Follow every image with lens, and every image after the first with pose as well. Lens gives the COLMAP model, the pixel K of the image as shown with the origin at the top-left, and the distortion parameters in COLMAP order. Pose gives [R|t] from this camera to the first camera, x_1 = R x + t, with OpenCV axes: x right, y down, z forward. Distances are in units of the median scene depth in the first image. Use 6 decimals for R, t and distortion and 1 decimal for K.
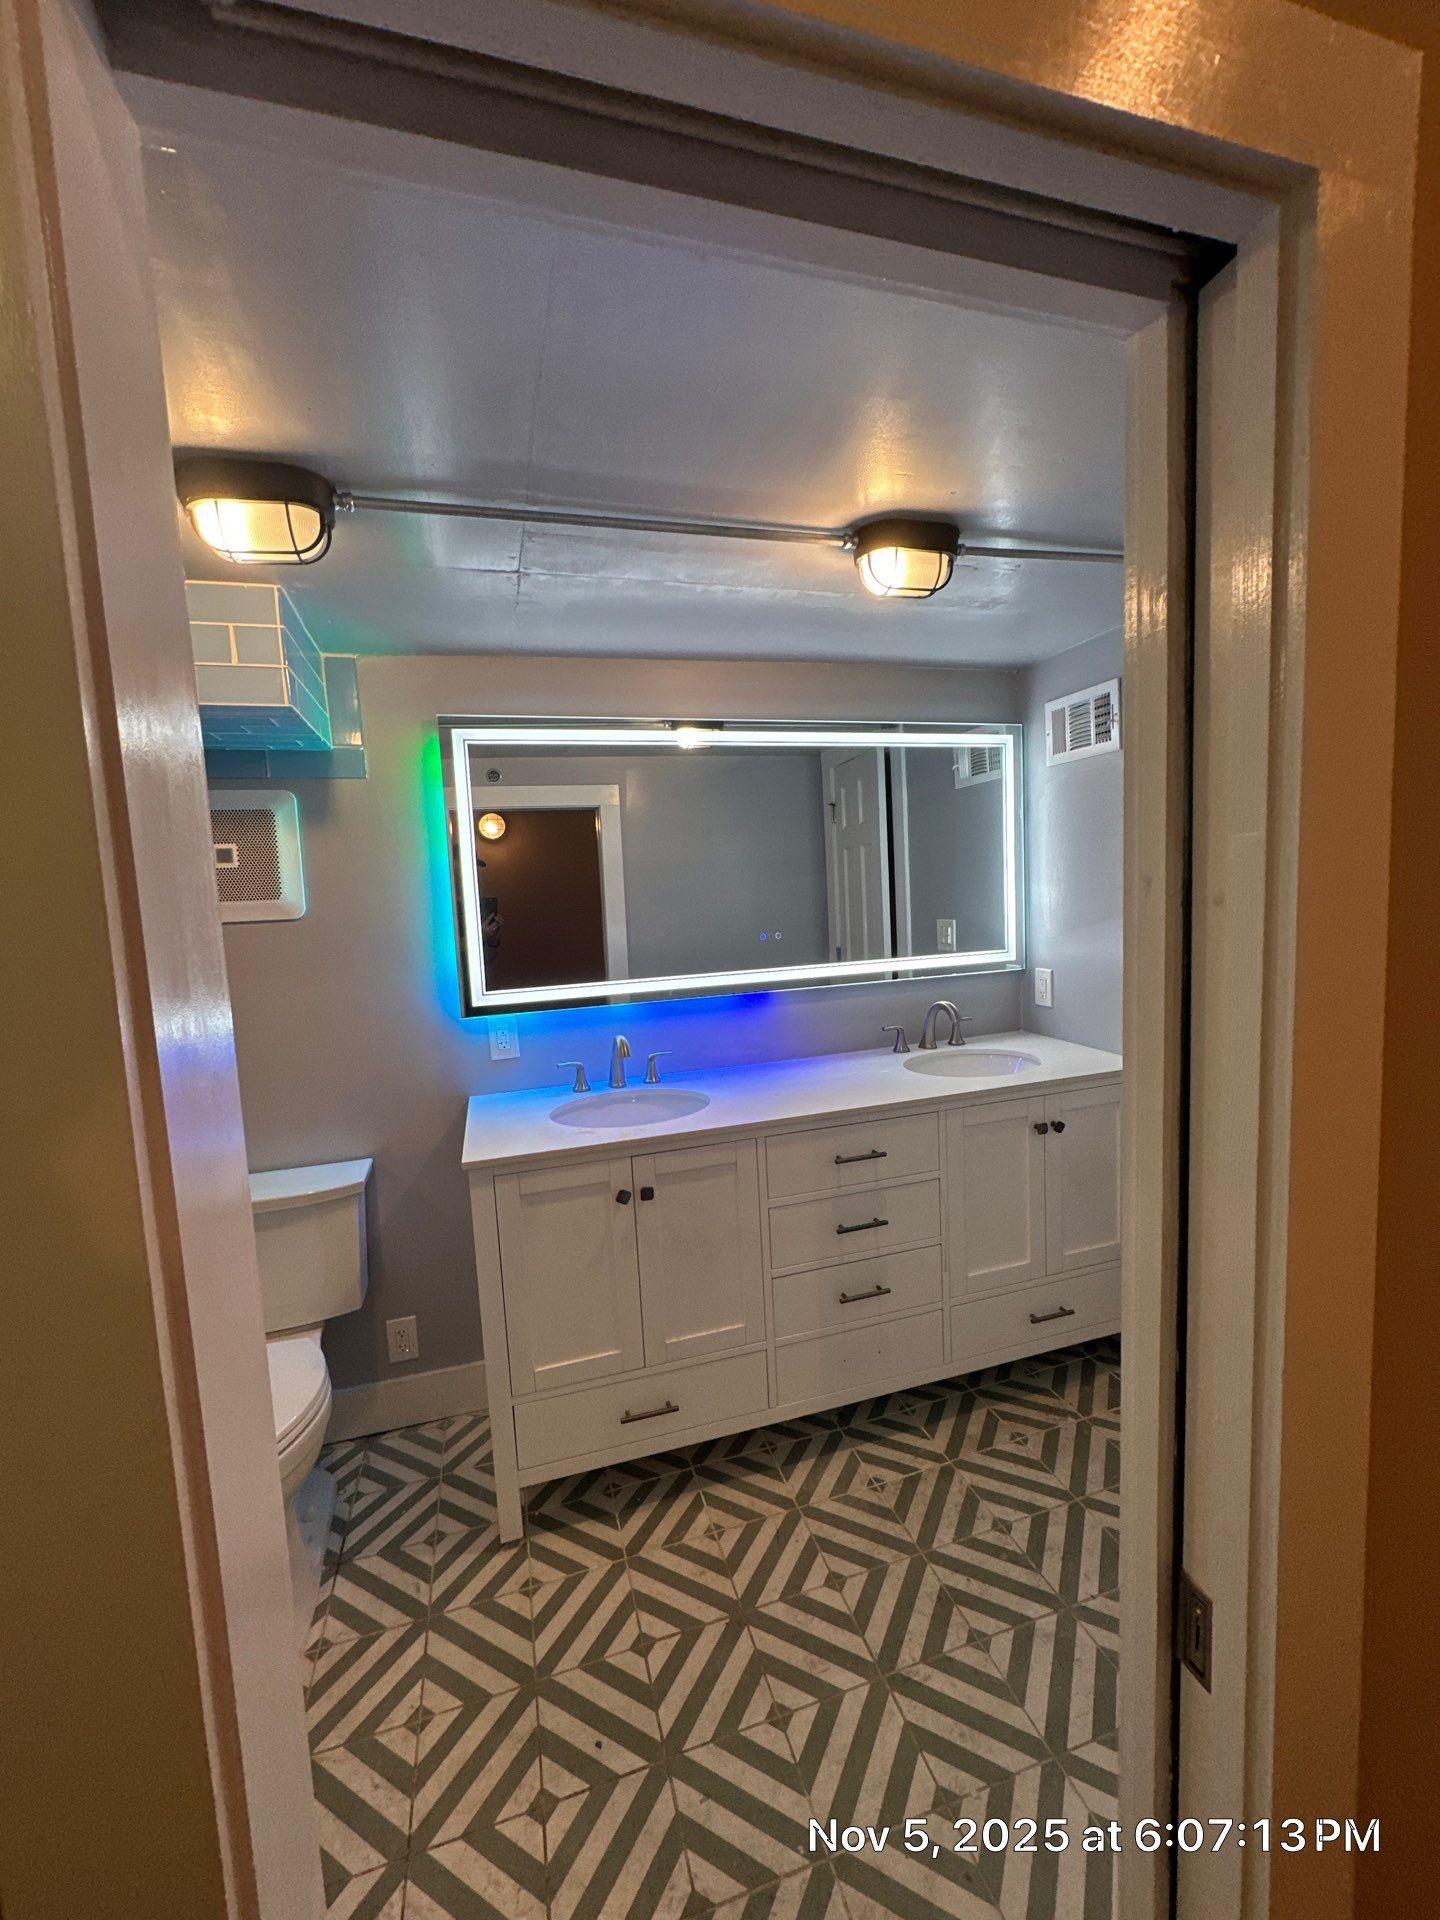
lens RADIAL K [[766.5, 0, 720.0], [0, 766.5, 960.0], [0, 0, 1]] dist [-0.001698, 0.000415]
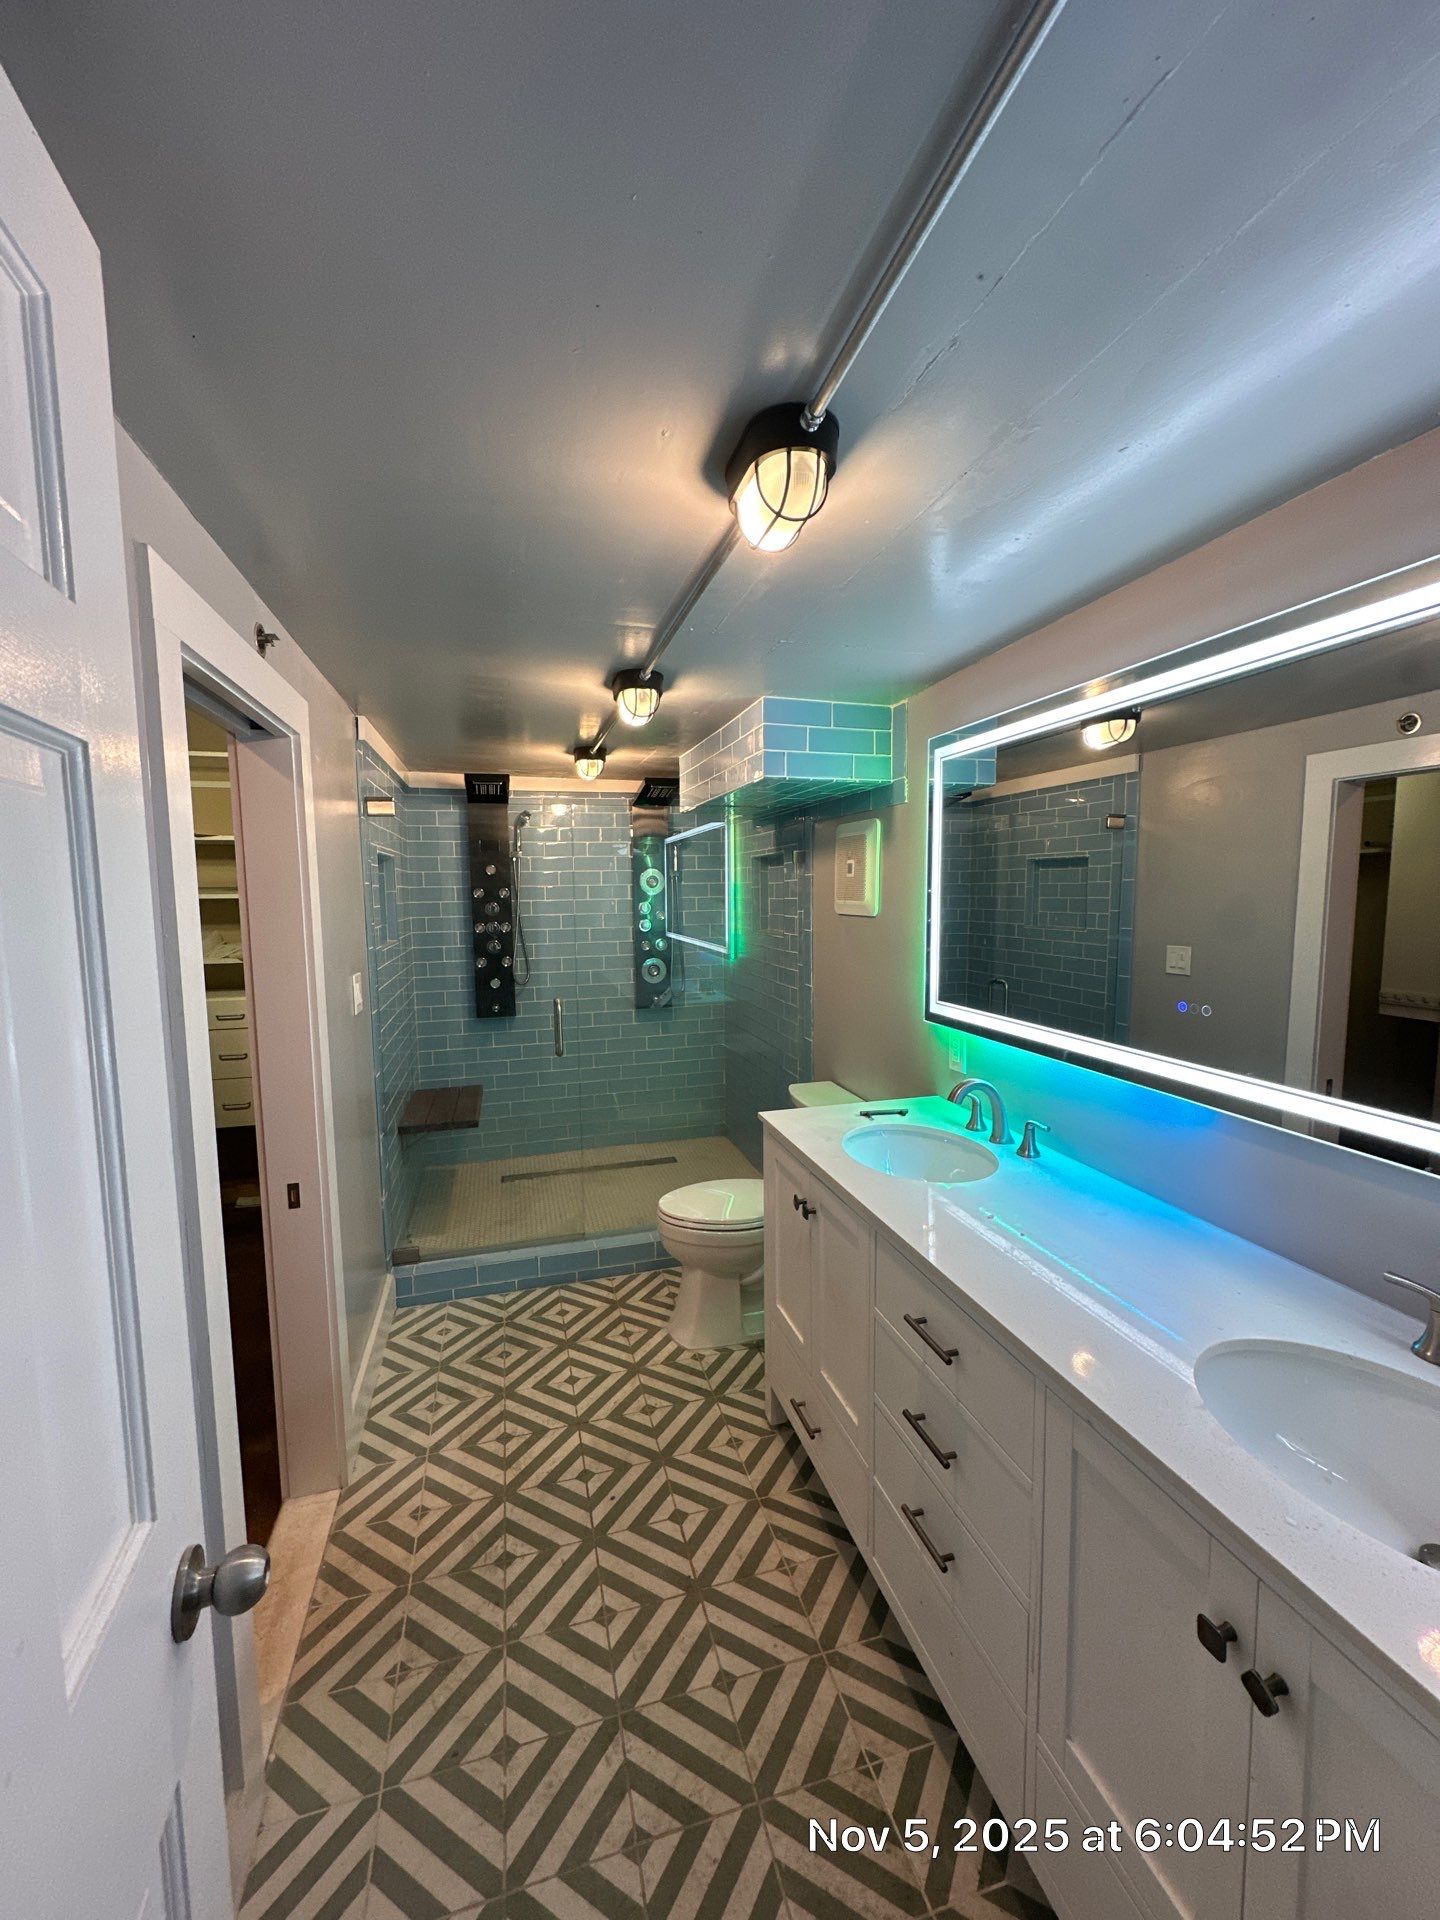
lens RADIAL K [[766.5, 0, 720.0], [0, 766.5, 960.0], [0, 0, 1]] dist [-0.001698, 0.000415]
pose [[-0.017290, 0.139010, -0.990140, 0.890403], [-0.080927, 0.986844, 0.139960, -0.166408], [0.996570, 0.082549, -0.005812, 0.875452]]
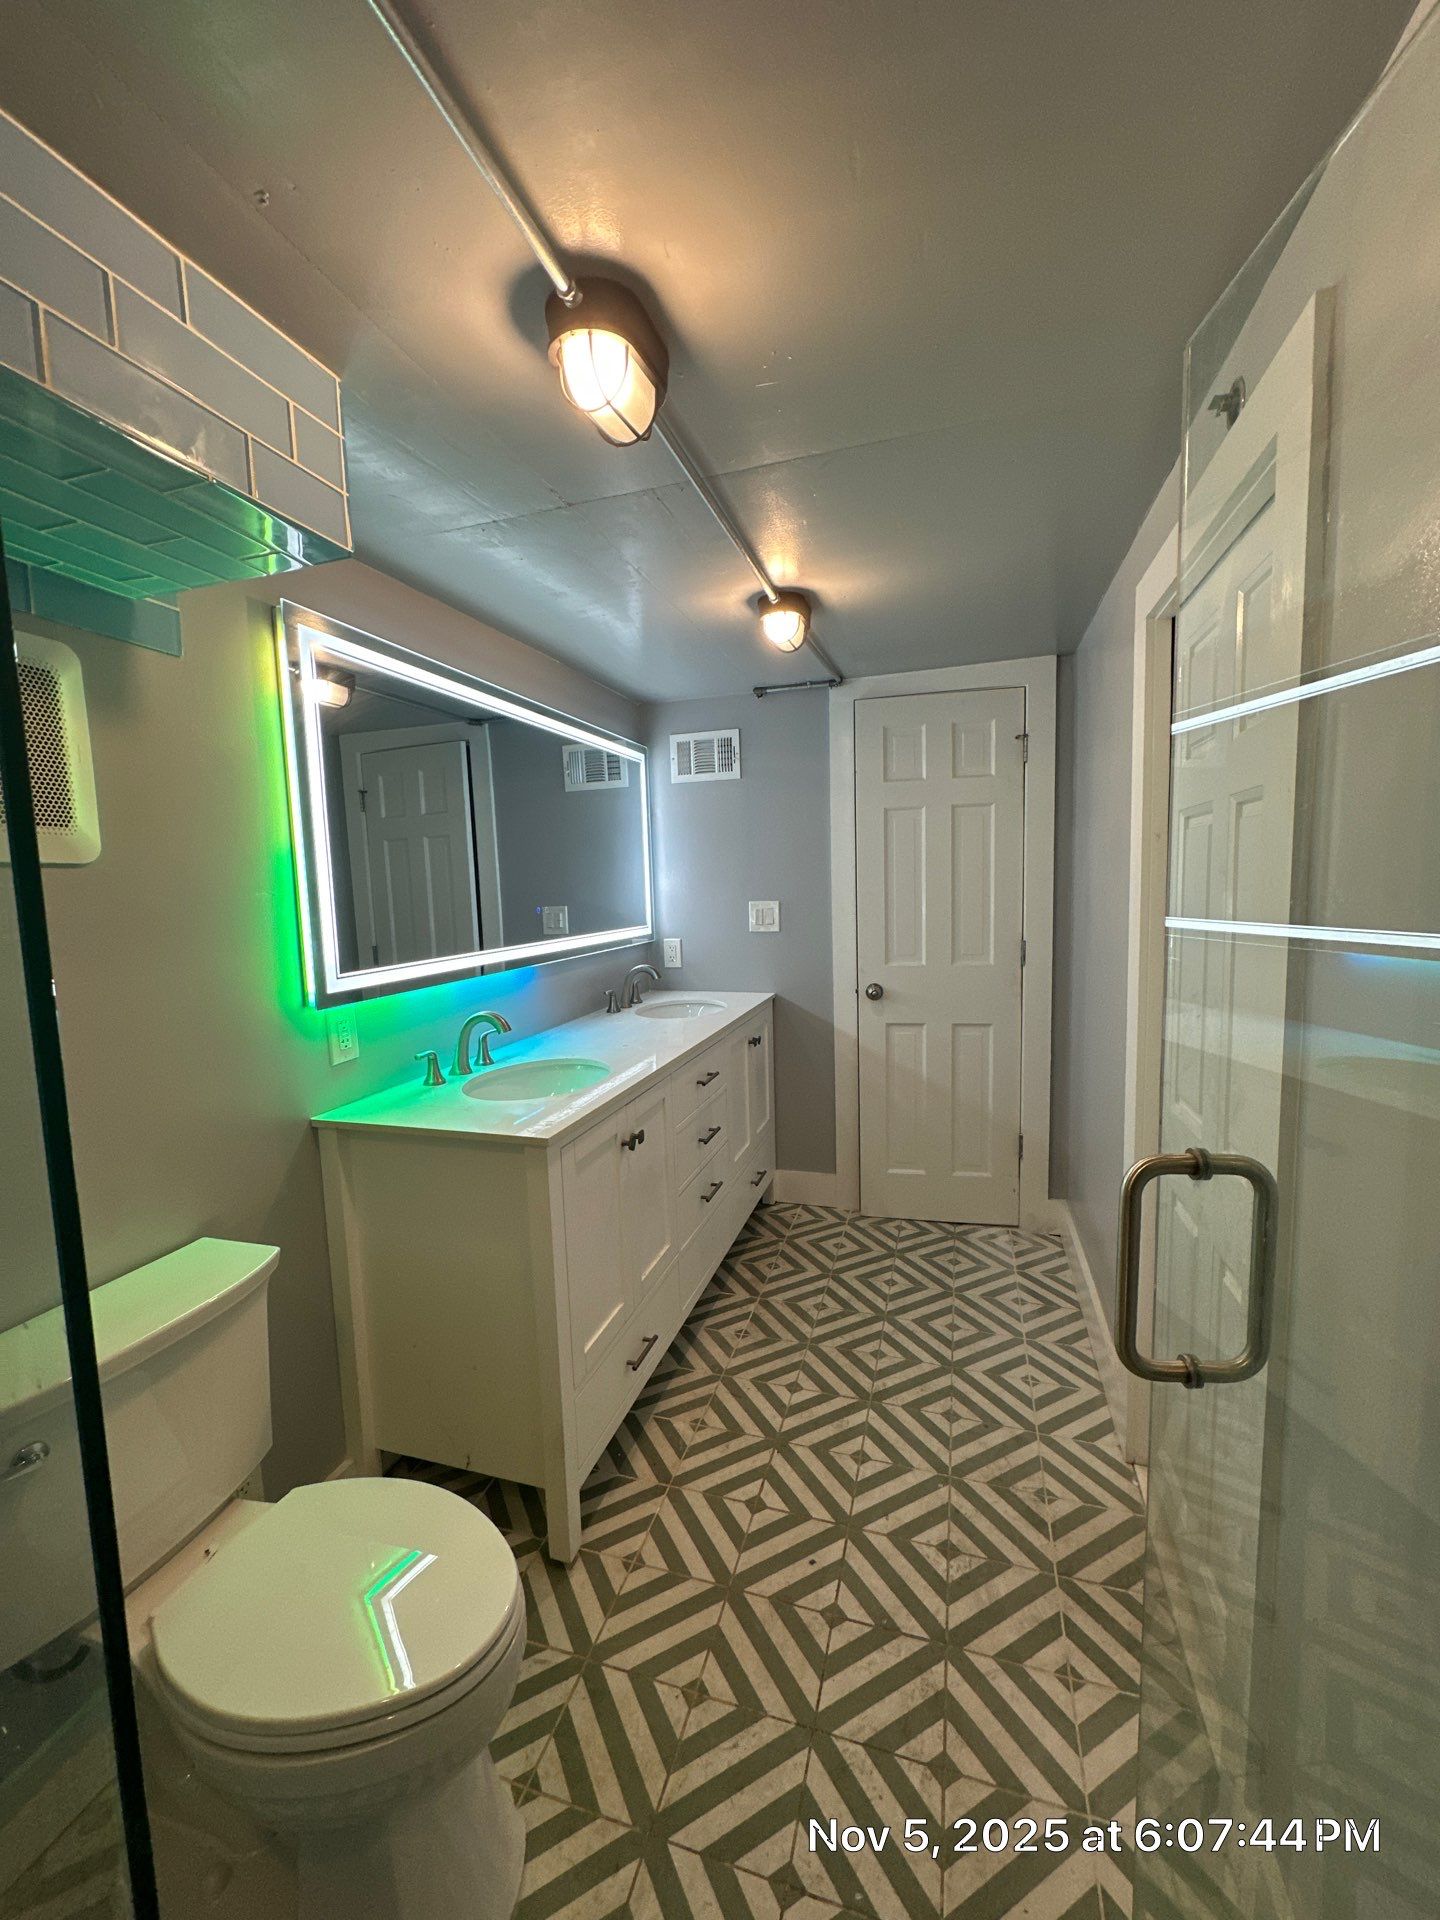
lens RADIAL K [[766.5, 0, 720.0], [0, 766.5, 960.0], [0, 0, 1]] dist [-0.001698, 0.000415]
pose [[0.560063, -0.052825, 0.826764, -0.901341], [0.081748, 0.996618, 0.008301, 0.064111], [-0.824407, 0.062937, 0.562488, 0.308388]]
